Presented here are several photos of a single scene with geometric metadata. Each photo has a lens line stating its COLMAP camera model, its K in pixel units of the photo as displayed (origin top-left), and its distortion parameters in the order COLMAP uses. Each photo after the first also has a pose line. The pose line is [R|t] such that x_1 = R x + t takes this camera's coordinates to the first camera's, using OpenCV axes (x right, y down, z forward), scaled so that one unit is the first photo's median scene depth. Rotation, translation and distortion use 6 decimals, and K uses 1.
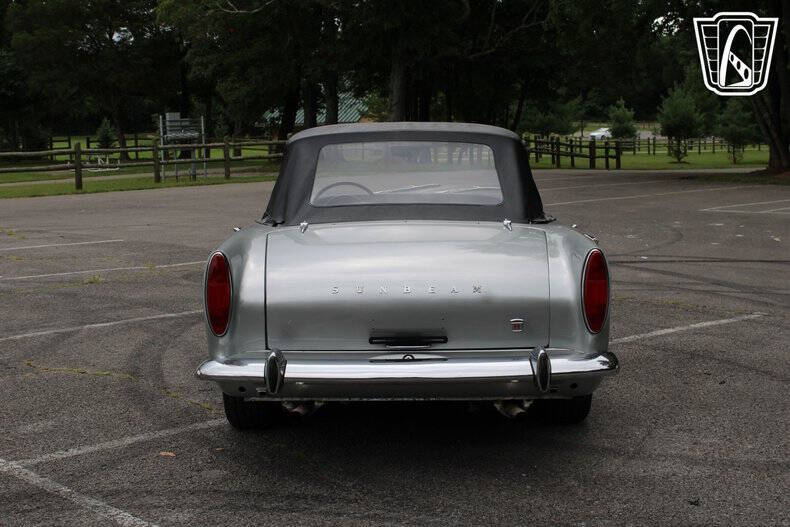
lens RADIAL K [[1279.3, 0, 397.2], [0, 1279.3, 286.4], [0, 0, 1]] dist [0.009333, 0.000904]
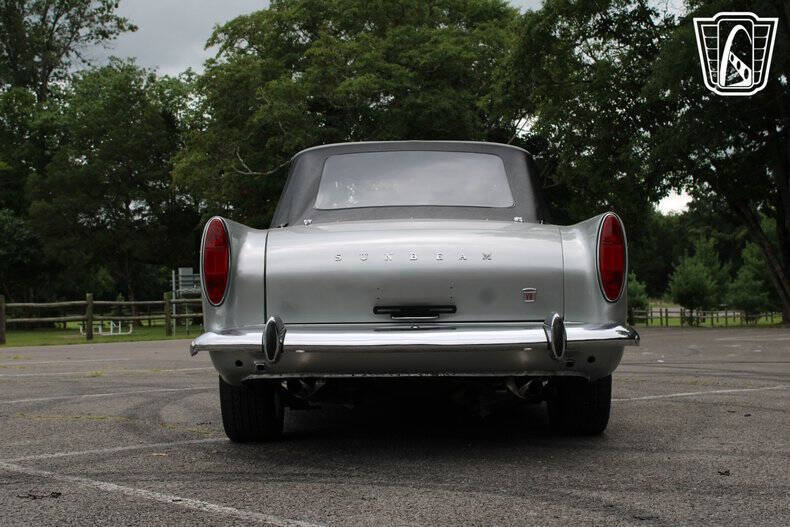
lens RADIAL K [[1279.3, 0, 397.2], [0, 1279.3, 286.4], [0, 0, 1]] dist [0.009333, 0.000904]
pose [[0.999948, -0.001161, -0.010144, 0.004636], [-0.000388, 0.988468, -0.151426, 0.150699], [0.010203, 0.151423, 0.988416, 0.054634]]
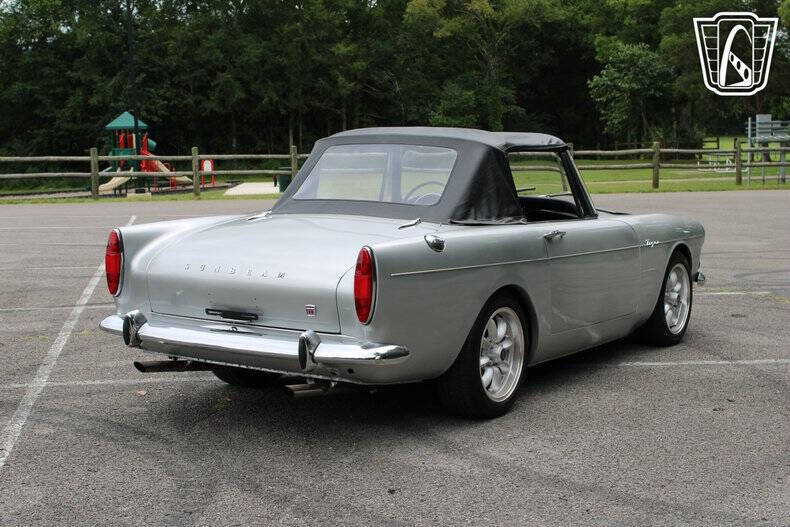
lens RADIAL K [[1295.5, 0, 395.0], [0, 1295.5, 263.5], [0, 0, 1]] dist [-0.020944, 0.122266]
pose [[0.834236, 0.075187, -0.546258, 0.690270], [-0.085326, 0.996330, 0.006826, -0.021893], [0.544766, 0.040915, 0.837589, 0.083815]]
